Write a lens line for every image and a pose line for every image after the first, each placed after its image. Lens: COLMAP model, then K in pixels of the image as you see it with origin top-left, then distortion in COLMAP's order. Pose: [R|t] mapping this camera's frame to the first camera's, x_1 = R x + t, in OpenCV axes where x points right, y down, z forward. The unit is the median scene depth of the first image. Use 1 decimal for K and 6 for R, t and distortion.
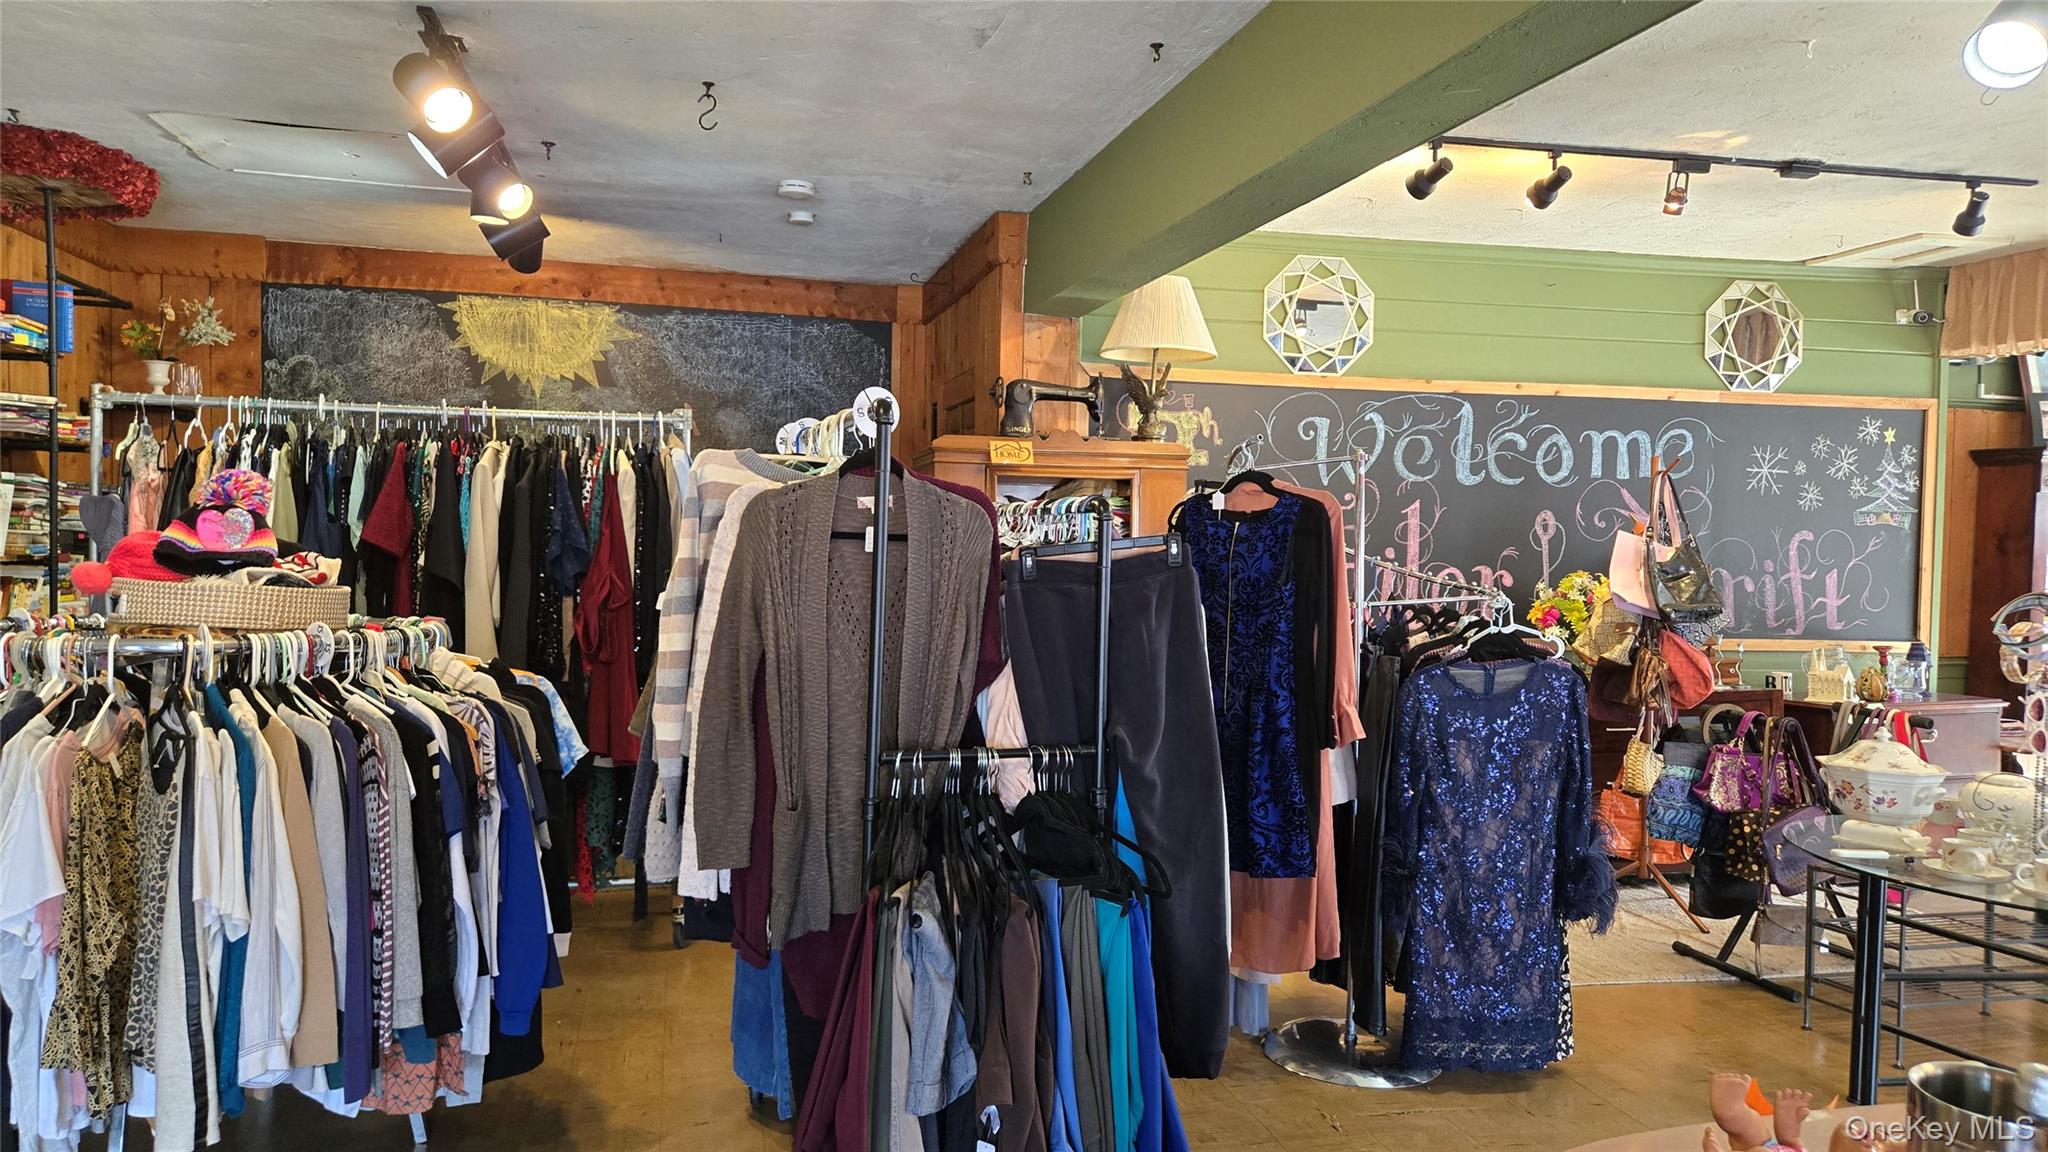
lens RADIAL K [[1355.8, 0, 1026.1], [0, 1355.8, 569.3], [0, 0, 1]] dist [0.077756, -0.063654]
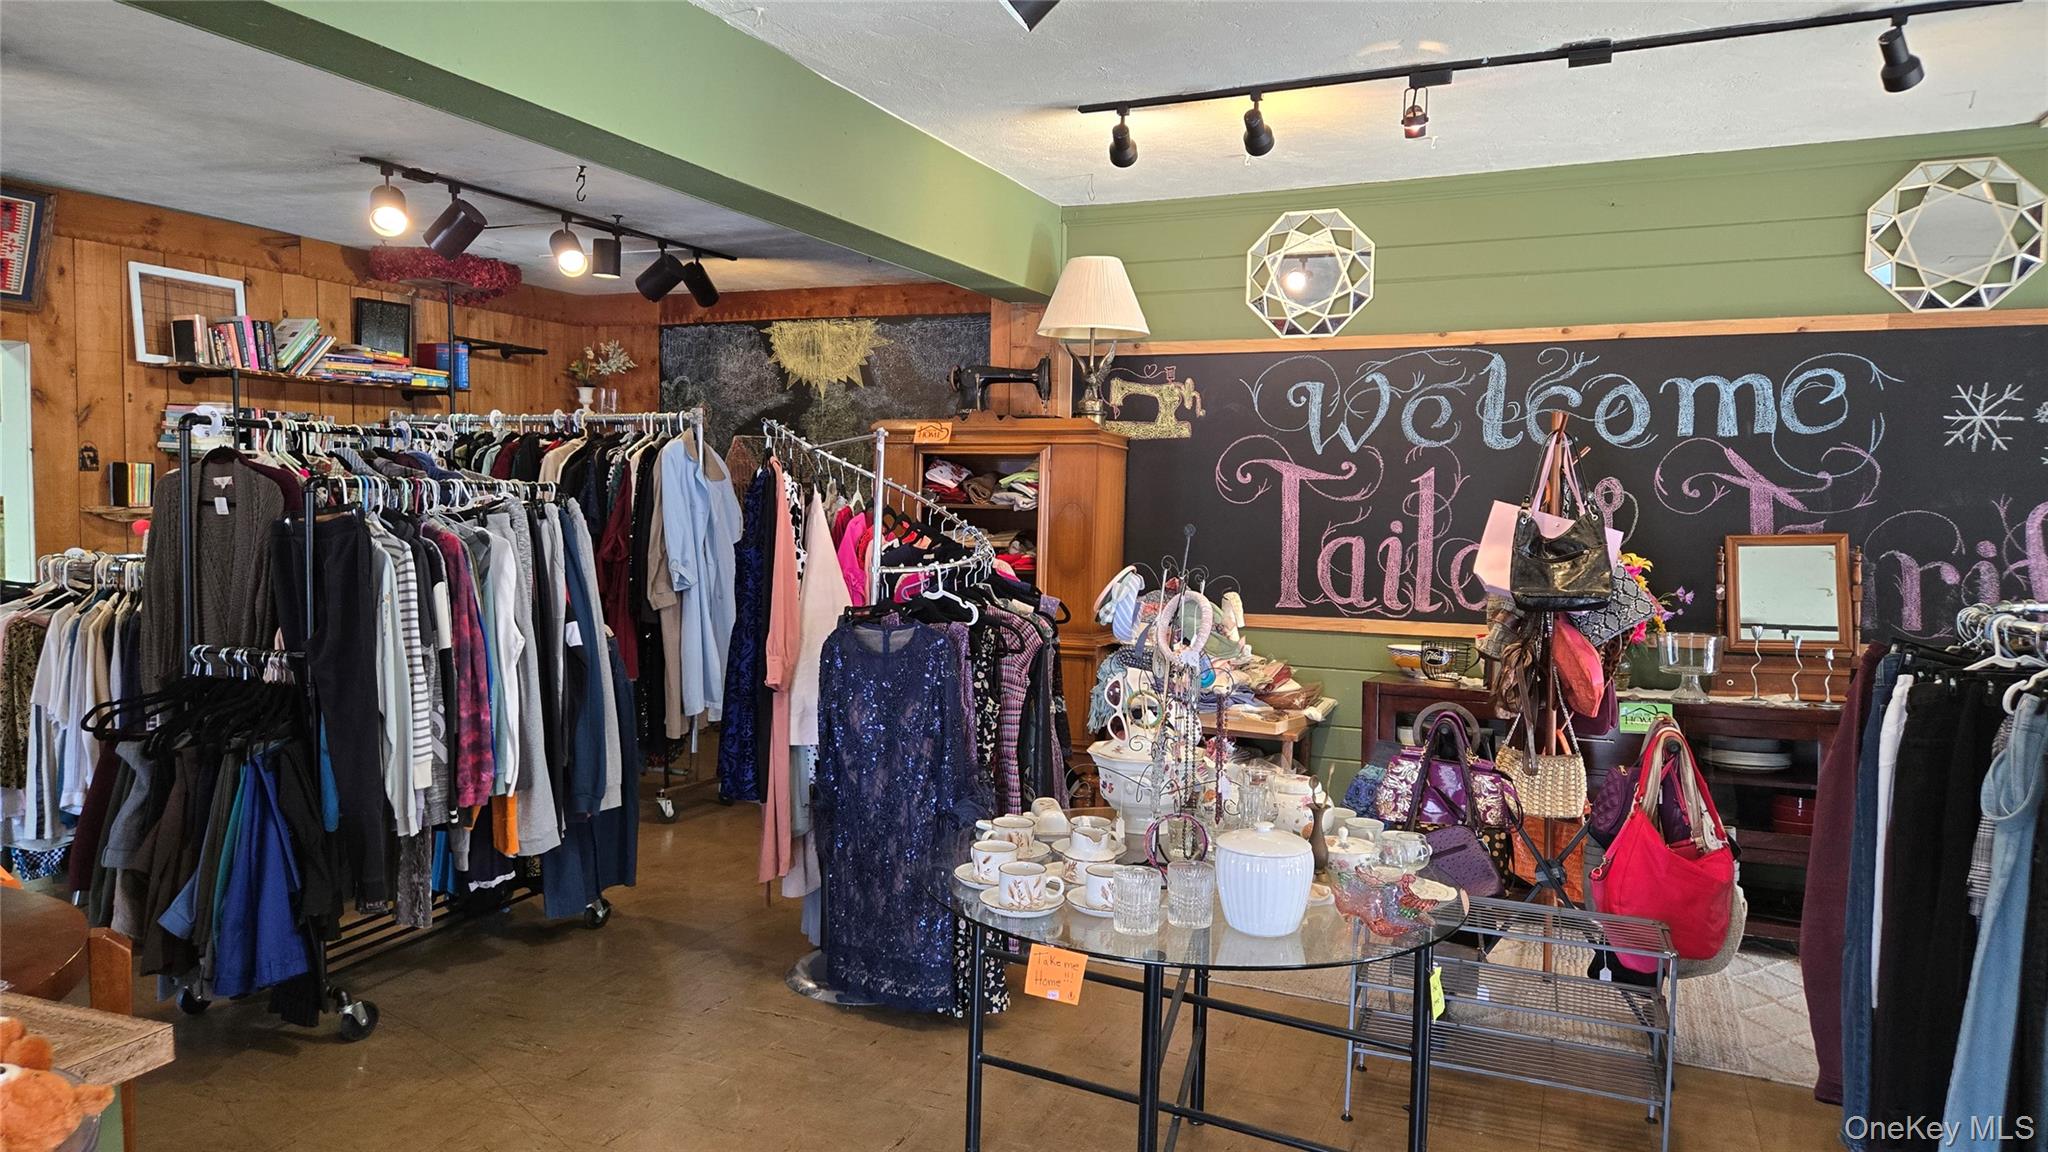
lens RADIAL K [[1355.8, 0, 1026.1], [0, 1355.8, 569.3], [0, 0, 1]] dist [0.077756, -0.063654]
pose [[0.804566, 0.027052, -0.593247, 0.588574], [-0.016176, 0.999590, 0.023643, -0.001043], [0.593644, -0.009426, 0.804673, 0.116665]]
